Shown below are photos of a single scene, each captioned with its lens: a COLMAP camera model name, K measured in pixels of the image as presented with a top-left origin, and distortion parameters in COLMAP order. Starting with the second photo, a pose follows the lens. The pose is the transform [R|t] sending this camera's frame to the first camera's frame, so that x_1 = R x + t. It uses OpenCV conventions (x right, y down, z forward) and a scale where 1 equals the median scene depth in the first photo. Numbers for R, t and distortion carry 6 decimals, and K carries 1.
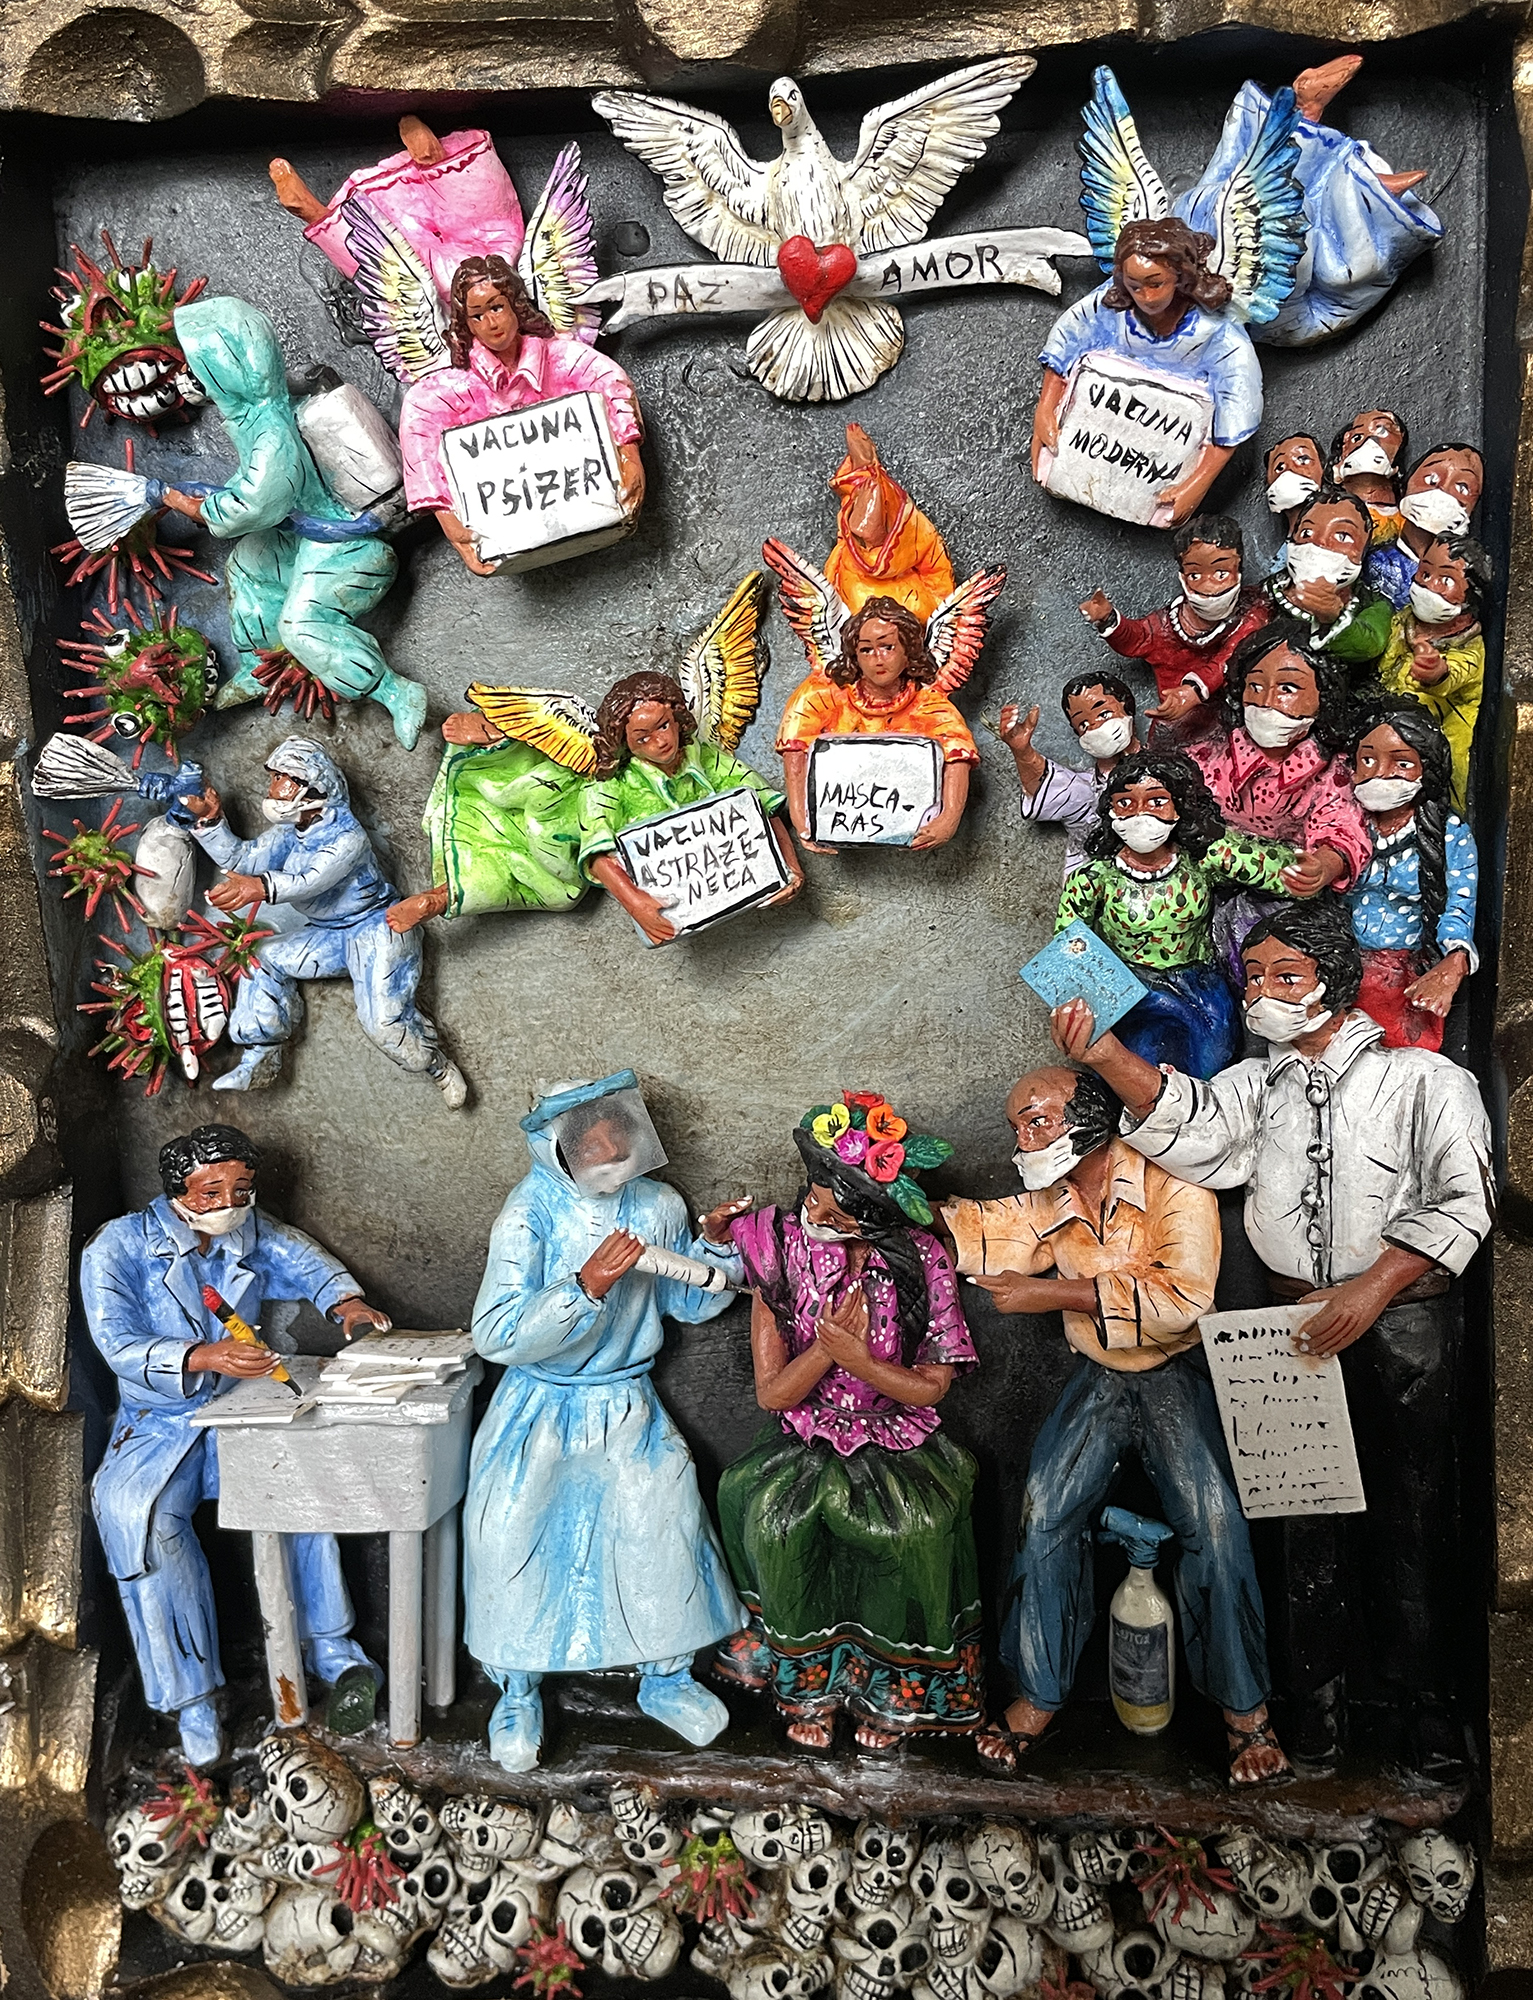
lens RADIAL K [[2078.6, 0, 735.4], [0, 2078.6, 993.6], [0, 0, 1]] dist [0.027339, 0.000000]
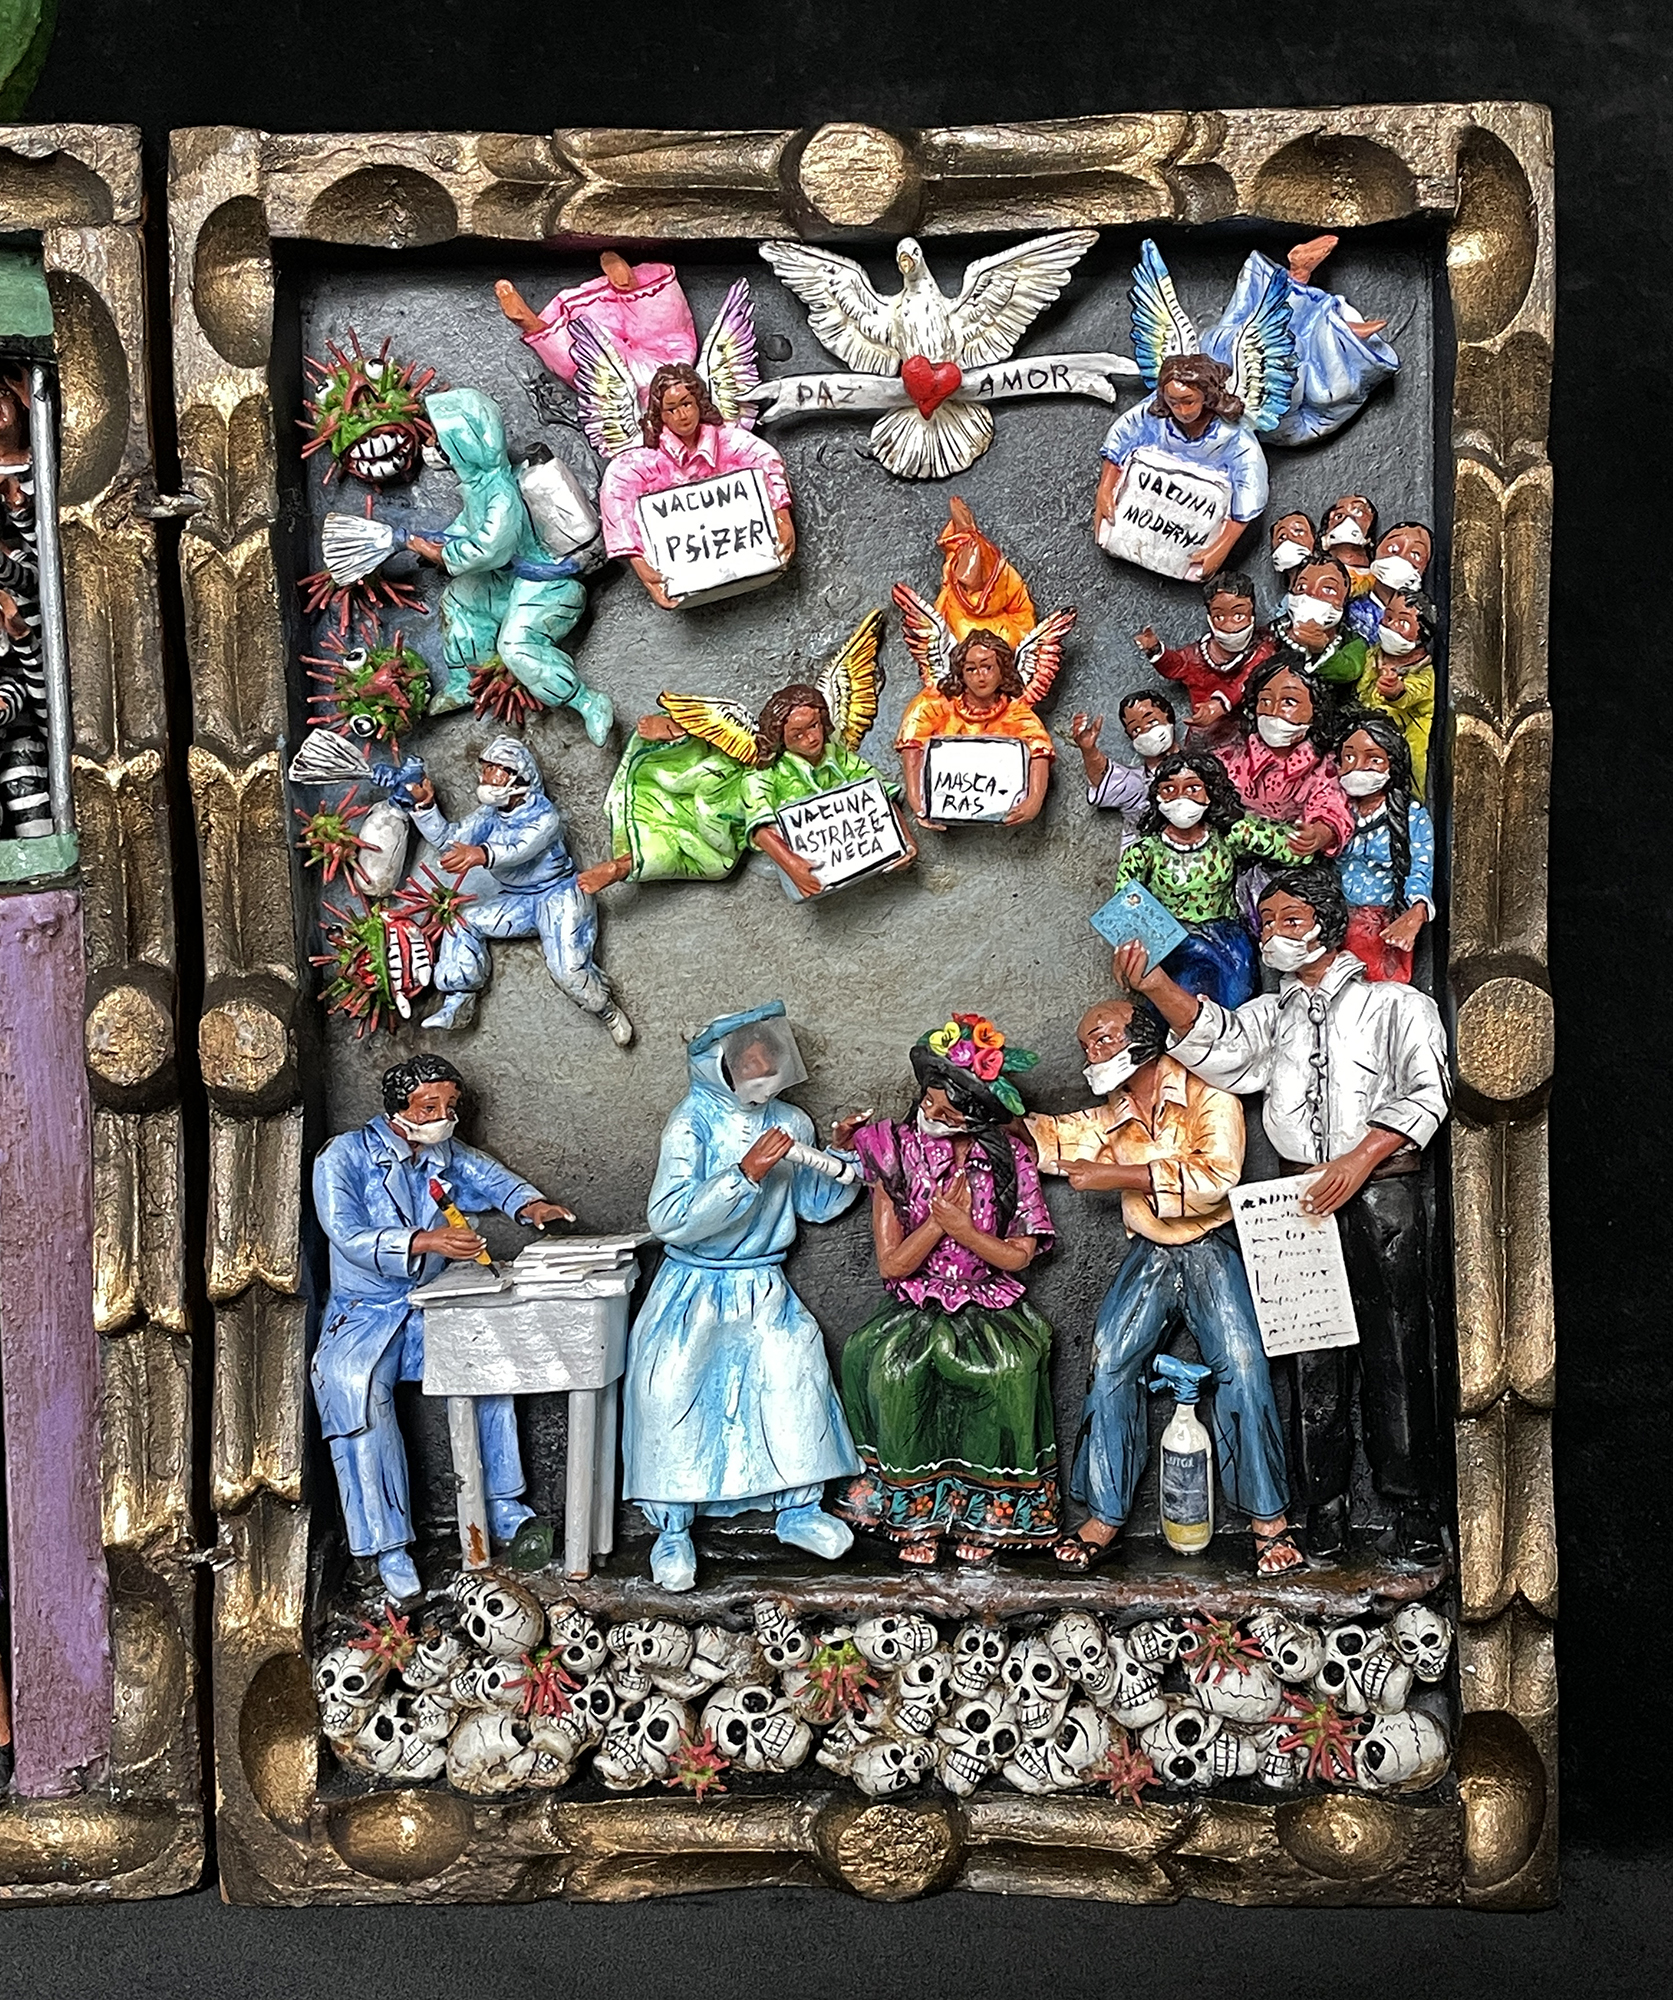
lens RADIAL K [[2945.8, 0, 848.5], [0, 2945.8, 1018.9], [0, 0, 1]] dist [0.095182, 0.000000]
pose [[0.995209, 0.003481, 0.097710, -0.182427], [0.003541, 0.997427, -0.071598, 0.173977], [-0.097708, 0.071601, 0.992636, -0.762894]]
